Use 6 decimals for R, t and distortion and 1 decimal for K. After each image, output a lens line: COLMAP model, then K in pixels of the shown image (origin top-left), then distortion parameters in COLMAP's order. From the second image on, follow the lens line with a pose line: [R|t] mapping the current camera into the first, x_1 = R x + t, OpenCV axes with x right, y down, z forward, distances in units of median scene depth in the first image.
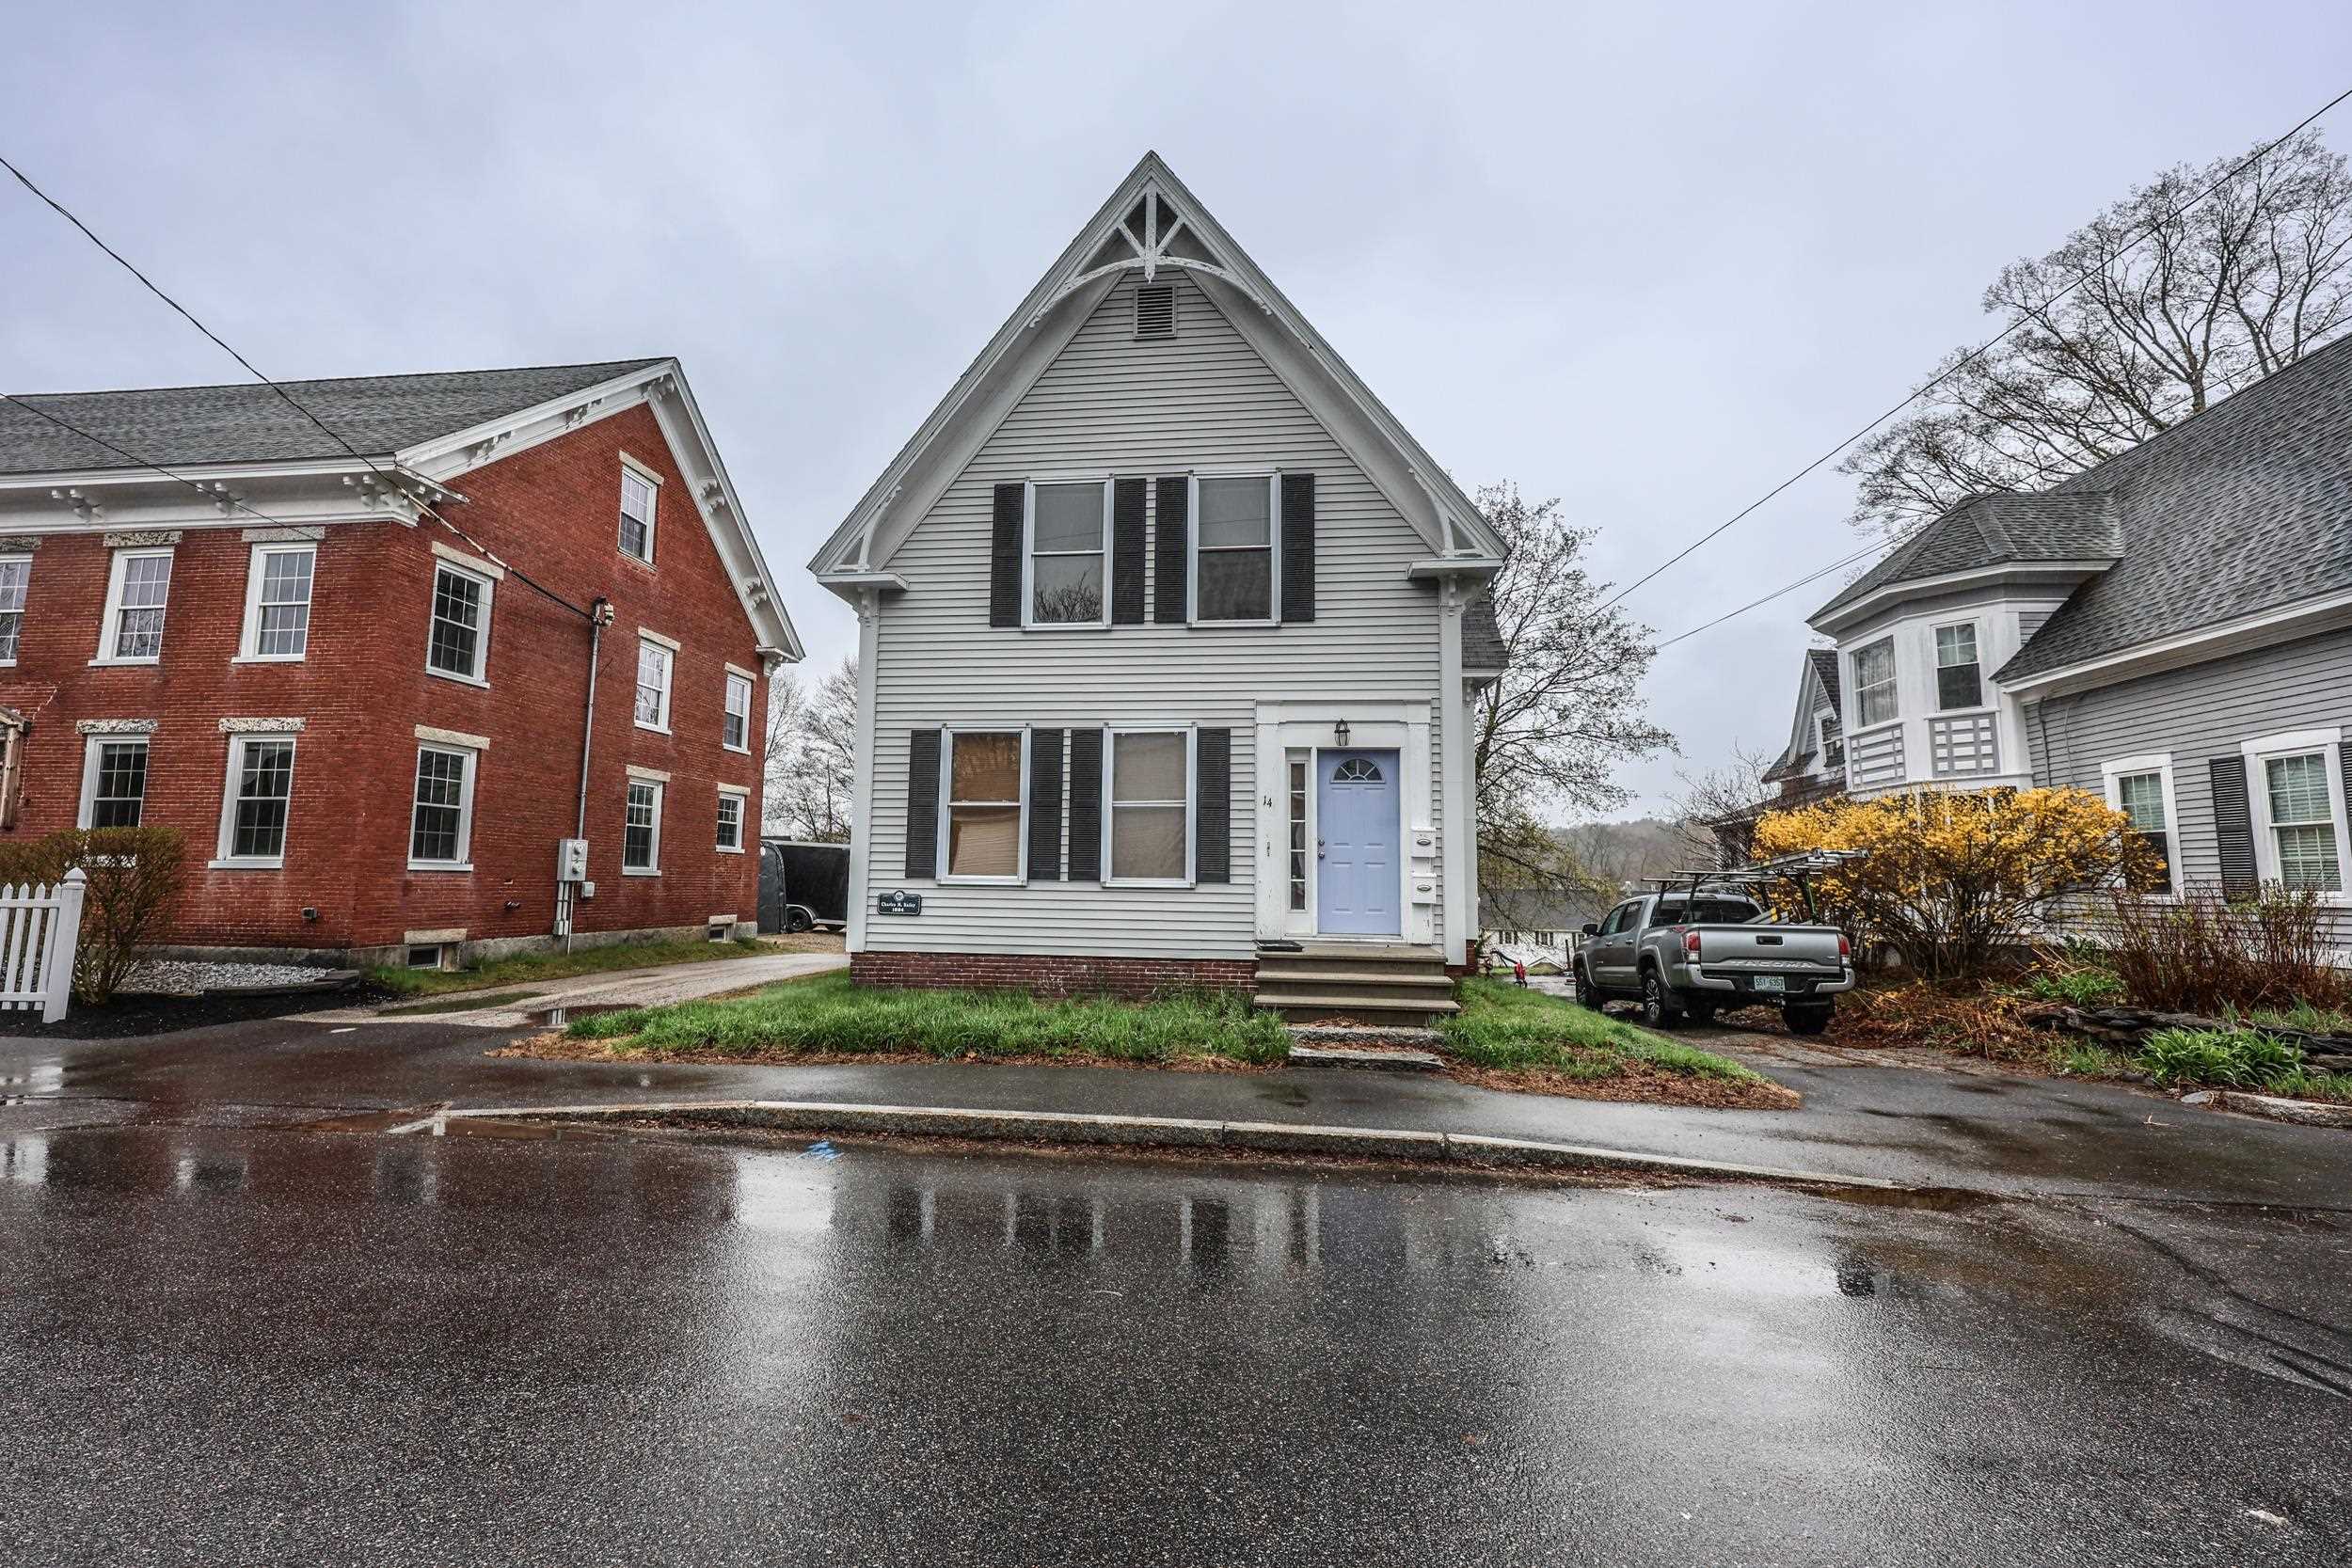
lens RADIAL K [[989.1, 0, 1151.0], [0, 989.1, 785.7], [0, 0, 1]] dist [0.001698, 0.000107]
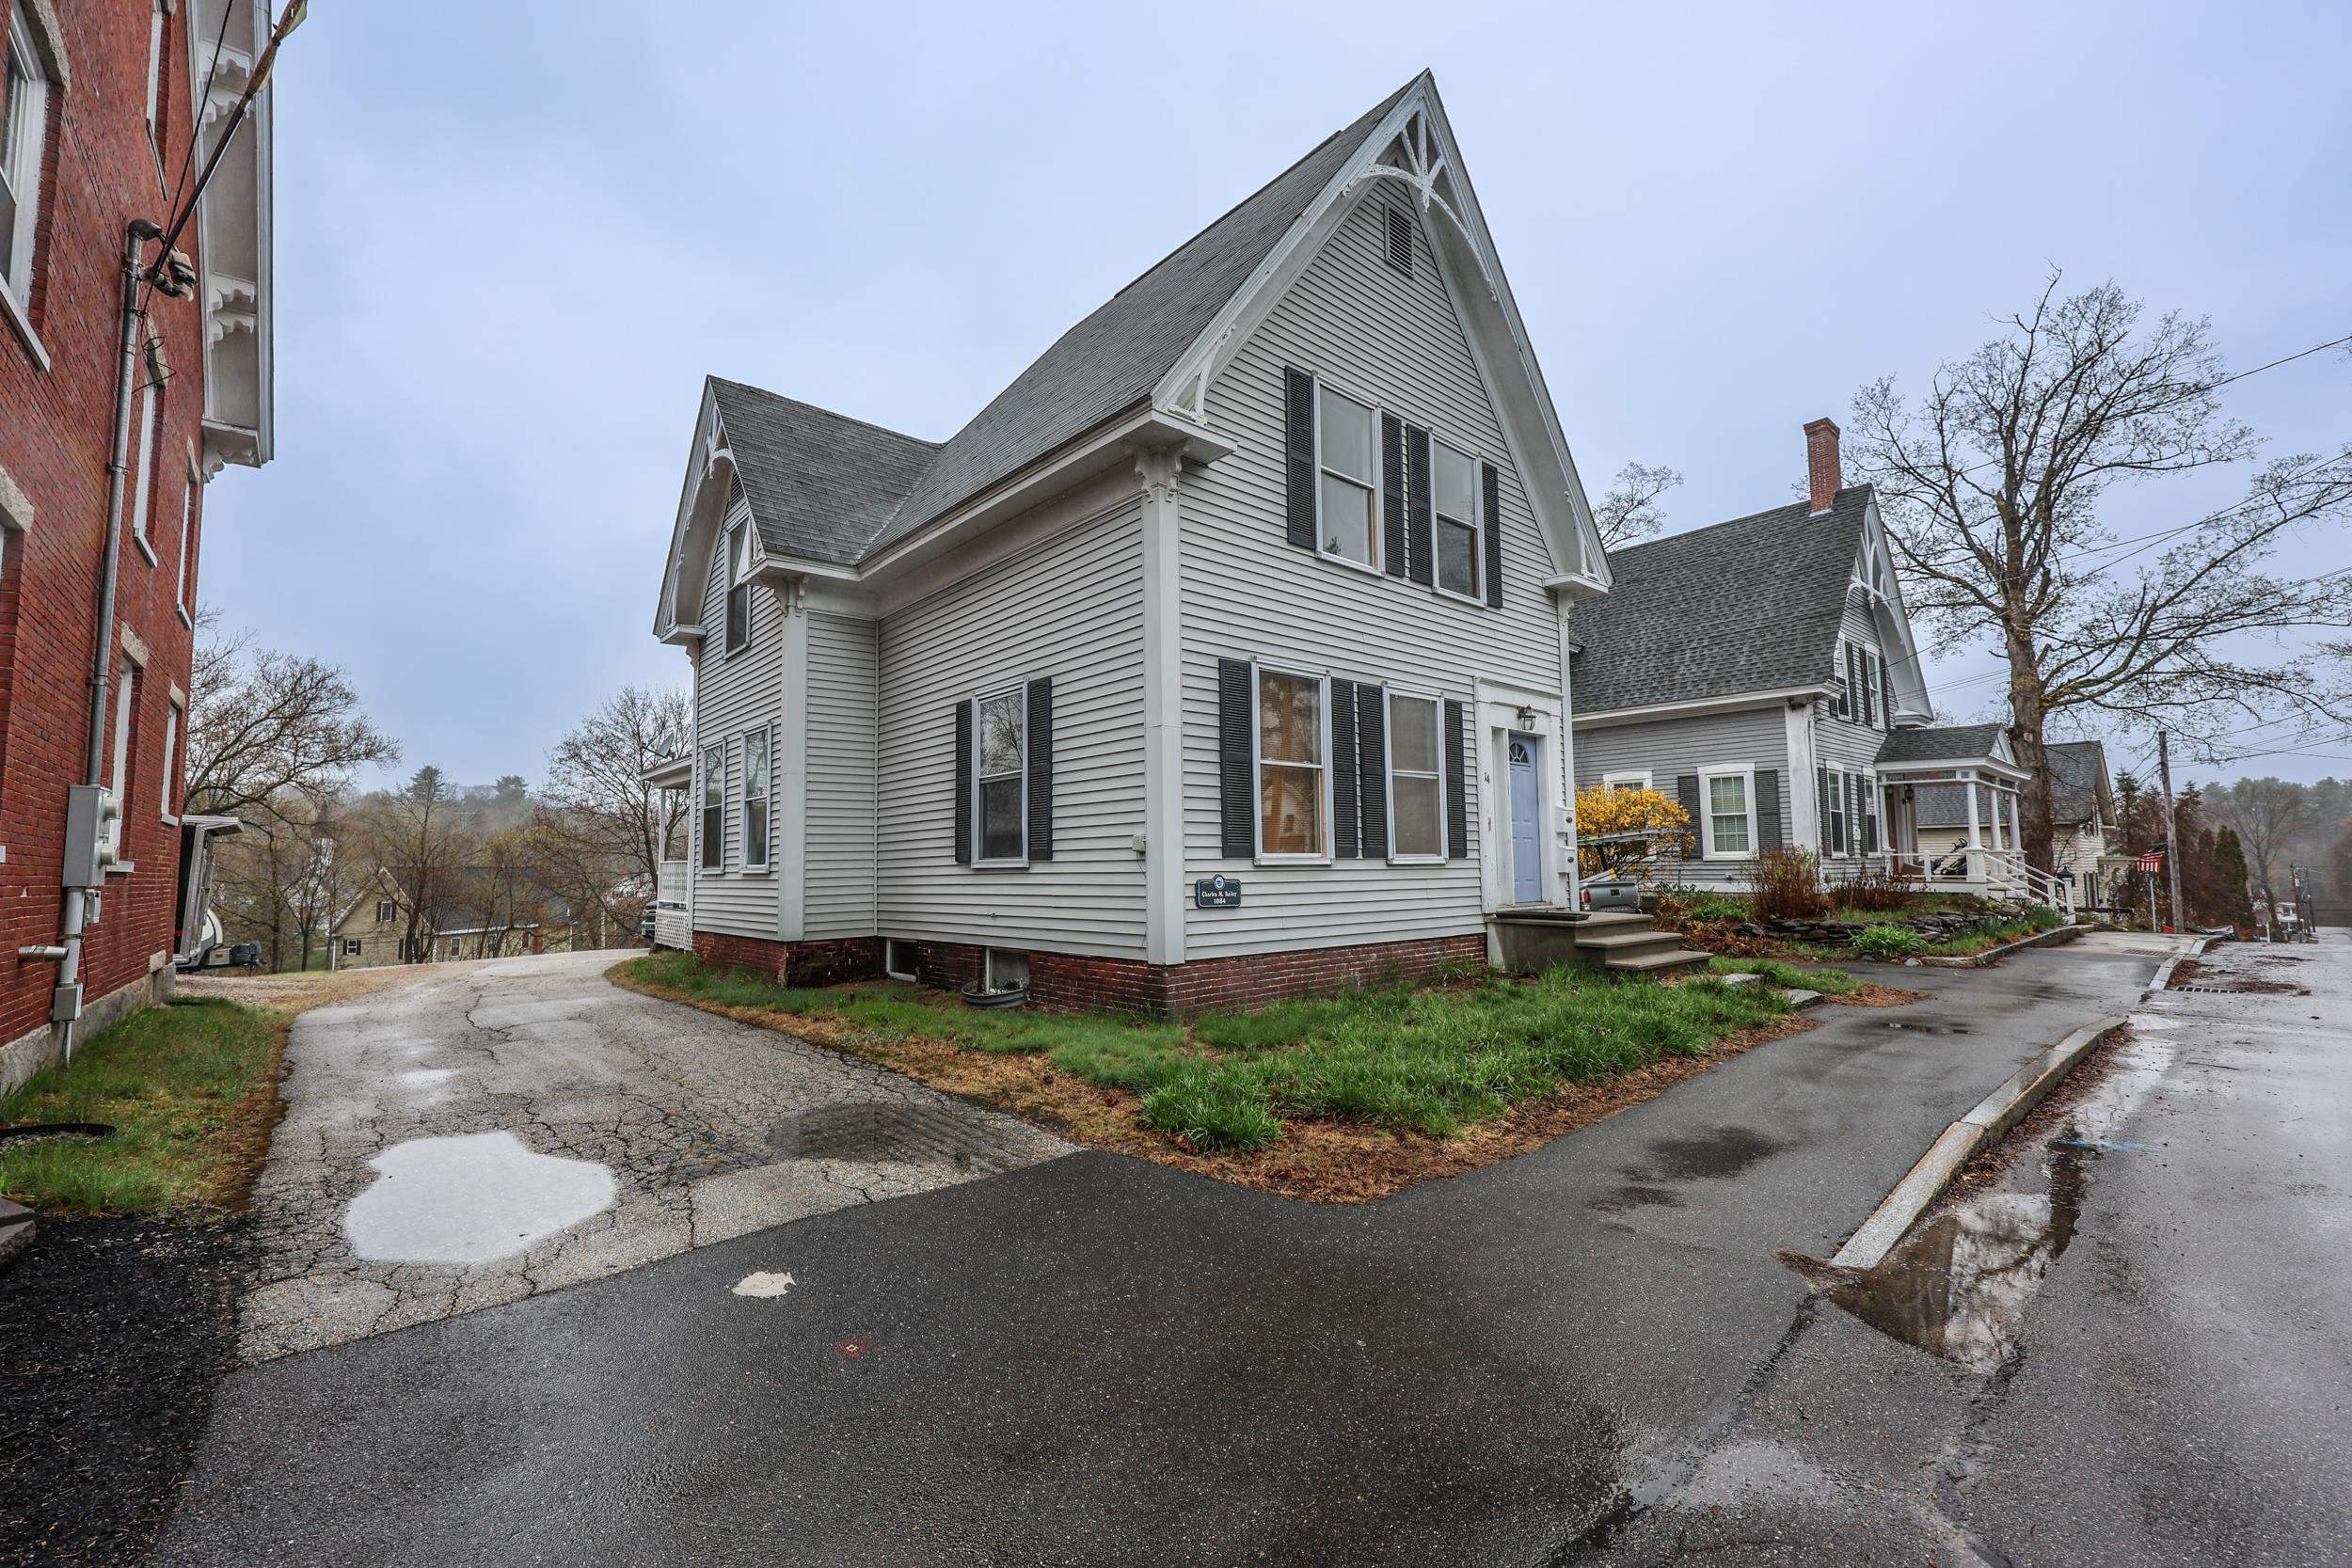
lens RADIAL K [[968.6, 0, 1167.6], [0, 968.6, 790.6], [0, 0, 1]] dist [0.000354, 0.000268]
pose [[0.666582, 0.033375, 0.744684, -0.821677], [-0.057933, 0.998295, 0.007115, 0.040191], [-0.743177, -0.047884, 0.667380, 0.550479]]
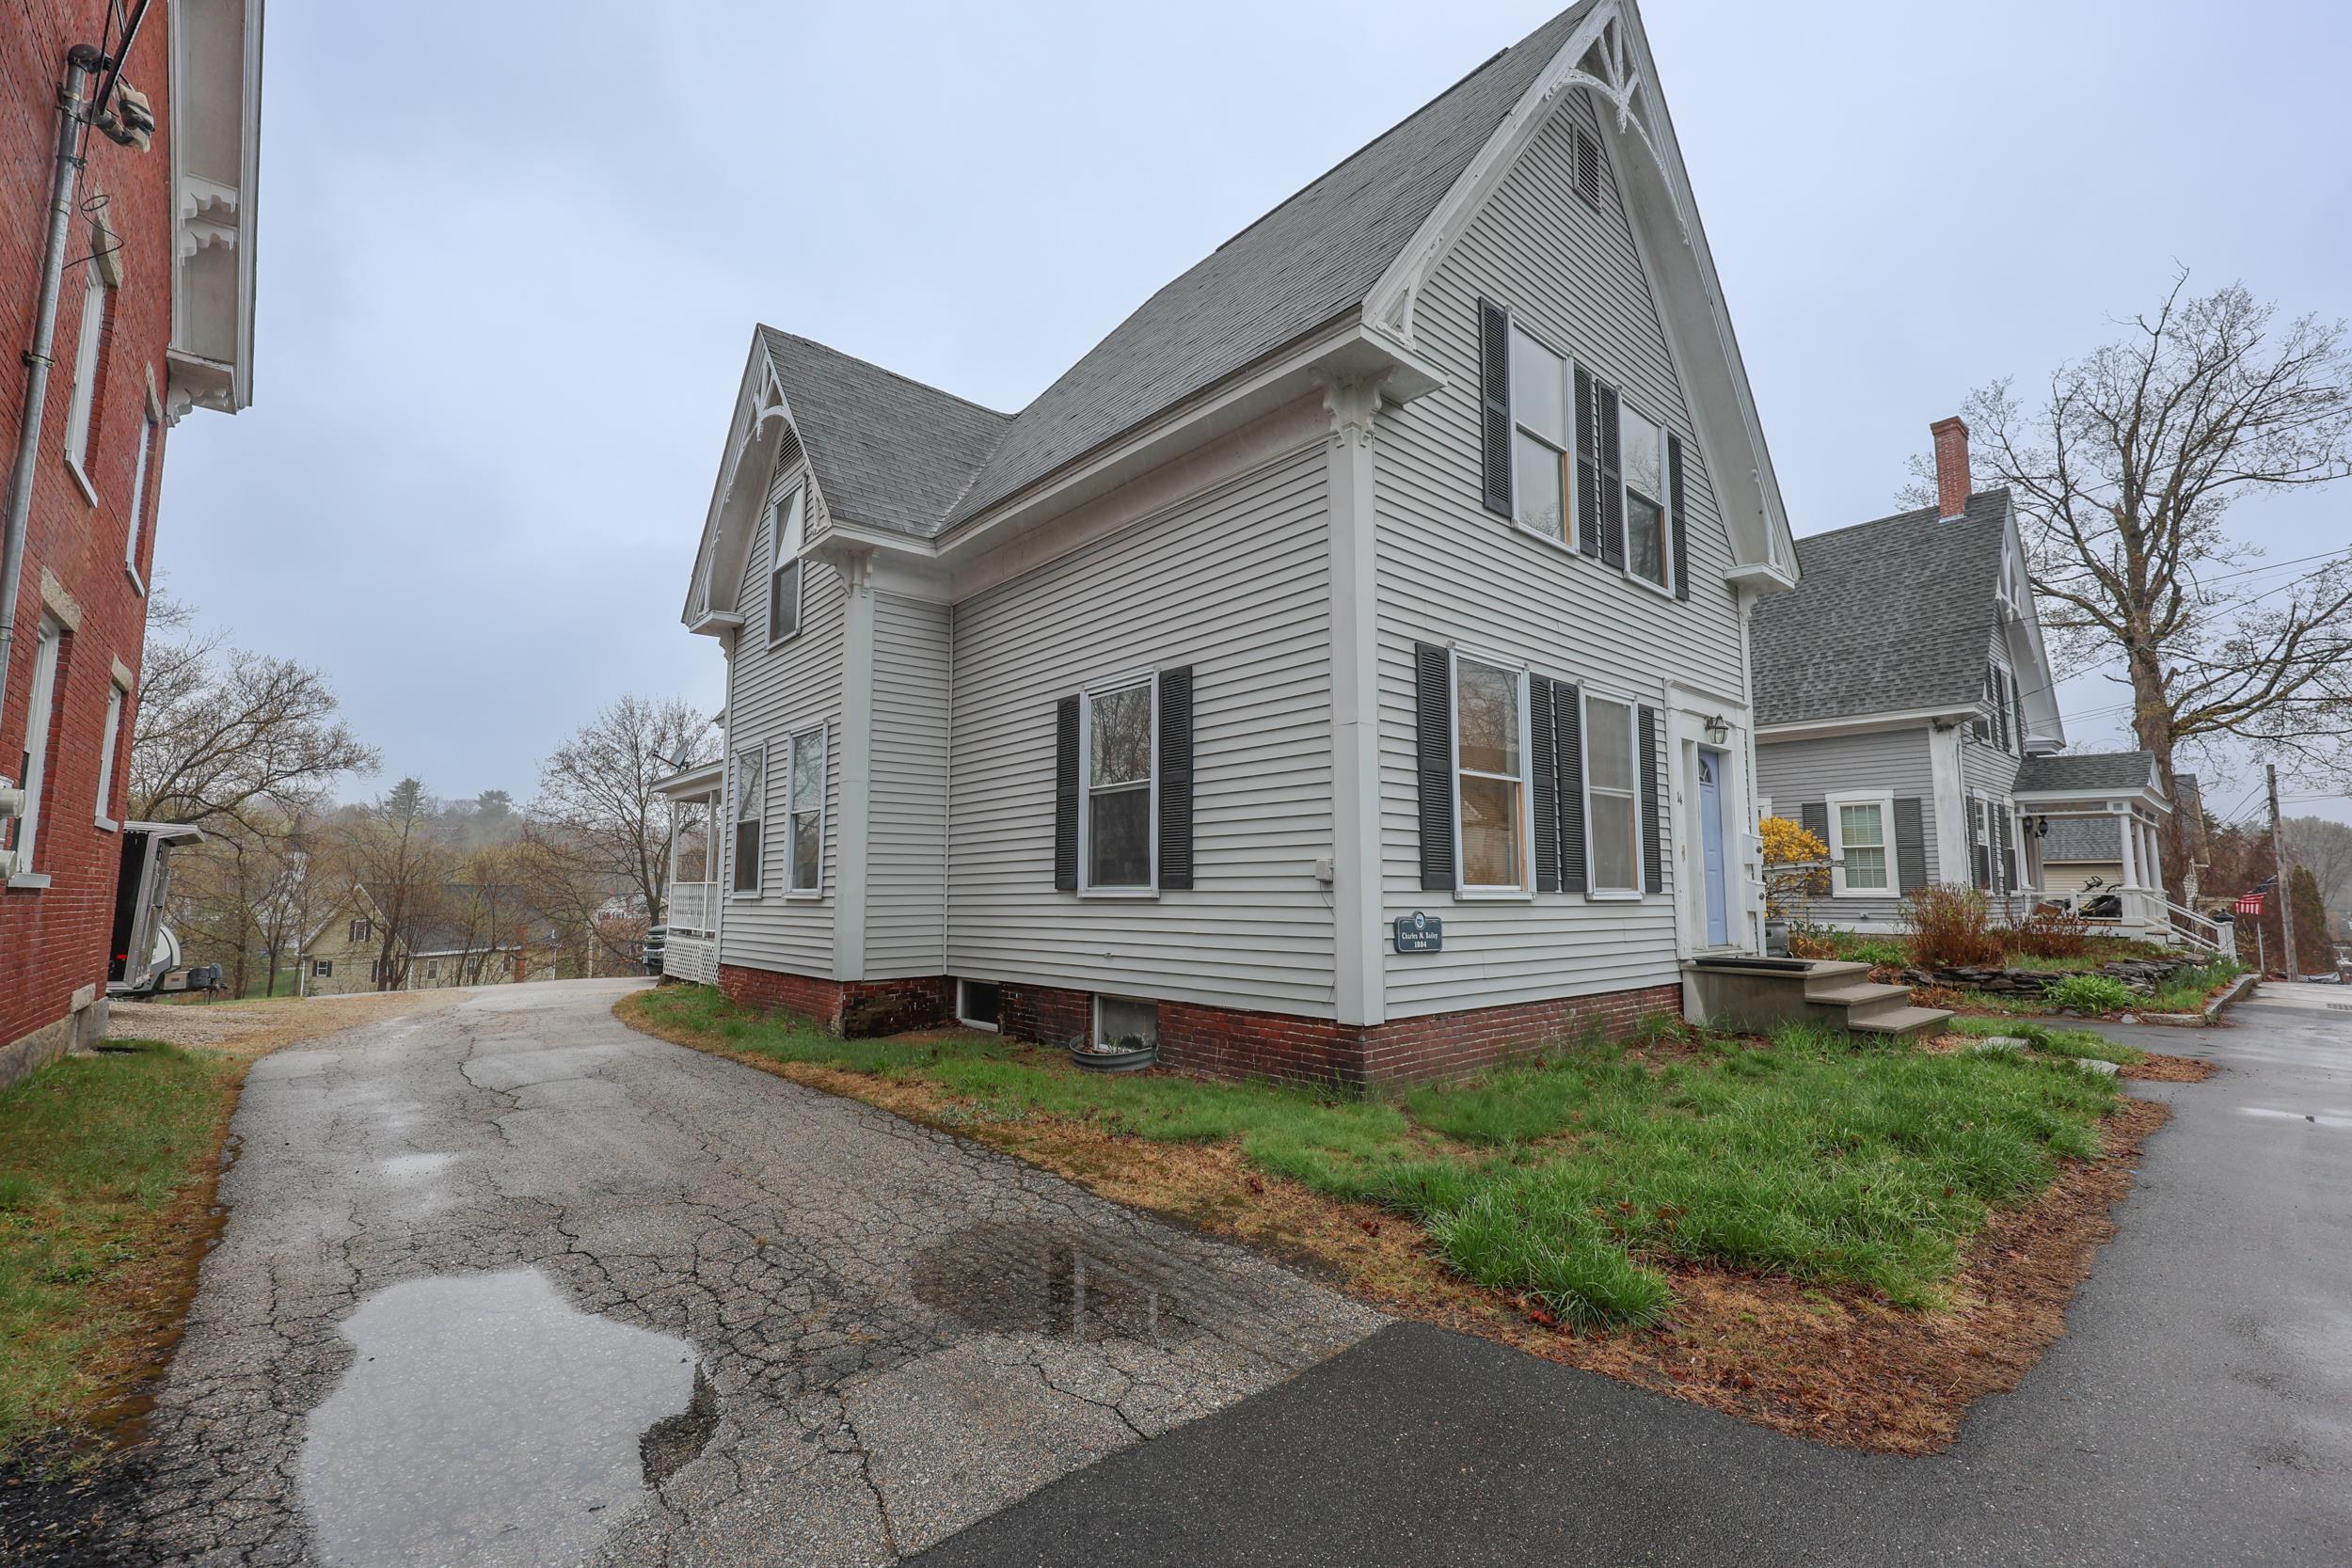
lens RADIAL K [[997.1, 0, 1178.8], [0, 997.1, 789.4], [0, 0, 1]] dist [-0.001059, 0.000274]
pose [[0.660646, 0.062488, 0.748092, -0.798780], [-0.072285, 0.997194, -0.019459, 0.055375], [-0.747209, -0.041221, 0.663309, 0.717675]]
